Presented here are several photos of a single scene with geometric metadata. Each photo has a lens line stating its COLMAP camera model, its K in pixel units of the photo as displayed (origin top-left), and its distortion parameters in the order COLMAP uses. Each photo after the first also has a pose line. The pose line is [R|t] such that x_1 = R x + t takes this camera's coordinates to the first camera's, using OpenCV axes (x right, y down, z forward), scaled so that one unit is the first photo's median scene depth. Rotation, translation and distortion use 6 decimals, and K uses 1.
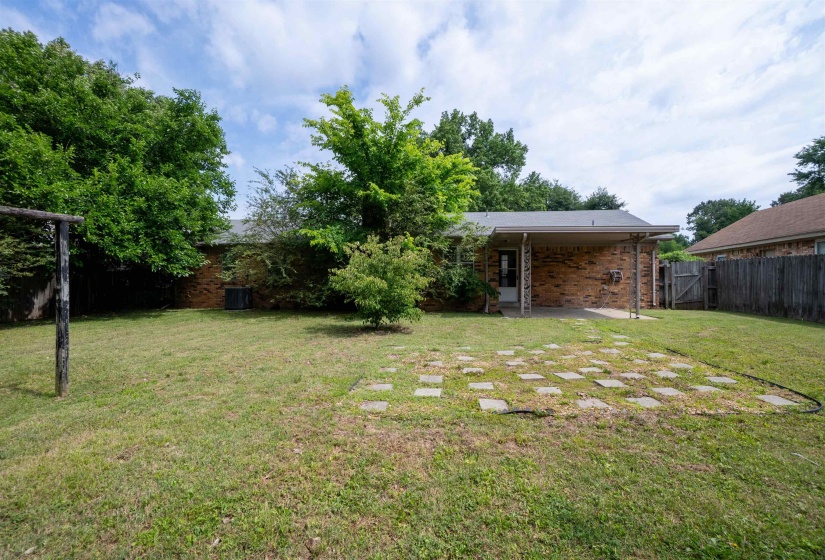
lens RADIAL K [[363.8, 0, 412.8], [0, 363.8, 279.4], [0, 0, 1]] dist [-0.064828, 0.020989]
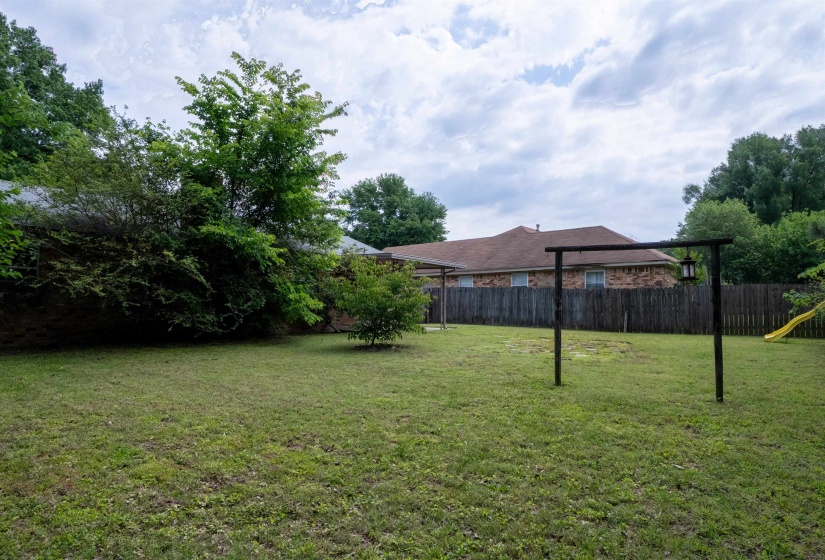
lens RADIAL K [[363.8, 0, 412.8], [0, 363.8, 279.4], [0, 0, 1]] dist [-0.064828, 0.020989]
pose [[0.618407, 0.057688, 0.783738, -0.546978], [-0.012001, 0.997879, -0.063981, 0.012061], [-0.785766, 0.030161, 0.617788, 0.238128]]
